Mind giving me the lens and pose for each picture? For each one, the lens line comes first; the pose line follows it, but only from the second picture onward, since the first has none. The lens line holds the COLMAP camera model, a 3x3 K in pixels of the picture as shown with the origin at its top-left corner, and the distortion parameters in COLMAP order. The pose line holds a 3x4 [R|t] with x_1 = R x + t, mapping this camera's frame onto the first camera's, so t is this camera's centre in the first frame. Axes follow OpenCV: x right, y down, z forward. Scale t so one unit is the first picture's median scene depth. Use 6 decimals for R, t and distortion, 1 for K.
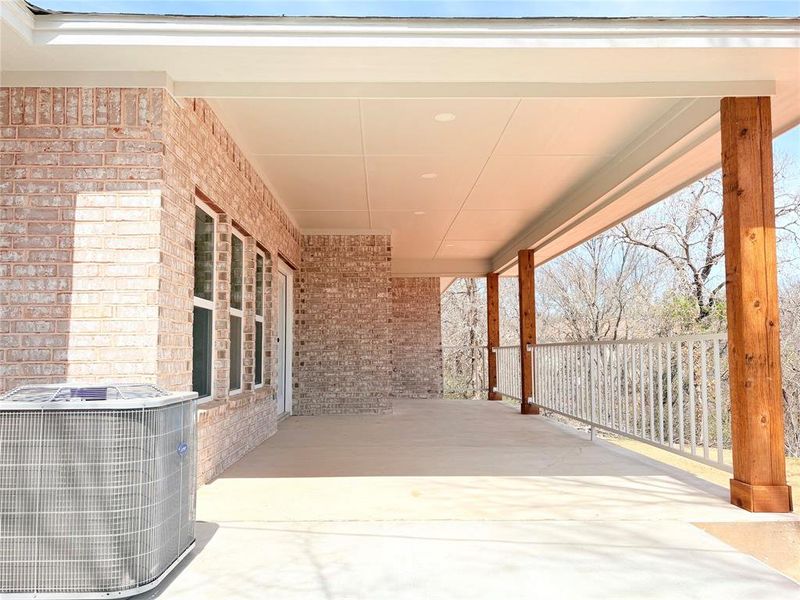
lens RADIAL K [[670.9, 0, 398.9], [0, 670.9, 301.9], [0, 0, 1]] dist [-0.003980, -0.001481]
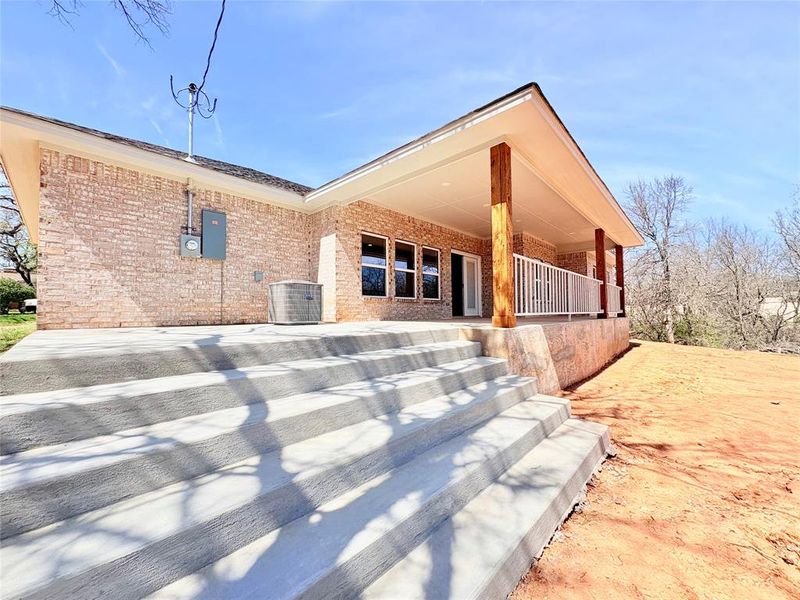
lens RADIAL K [[317.5, 0, 399.7], [0, 317.5, 300.7], [0, 0, 1]] dist [-0.001296, 0.000798]
pose [[0.717918, -0.028695, -0.695536, 0.638537], [0.059265, 0.998042, 0.019997, 0.108551], [0.693600, -0.055577, 0.718213, -0.006744]]
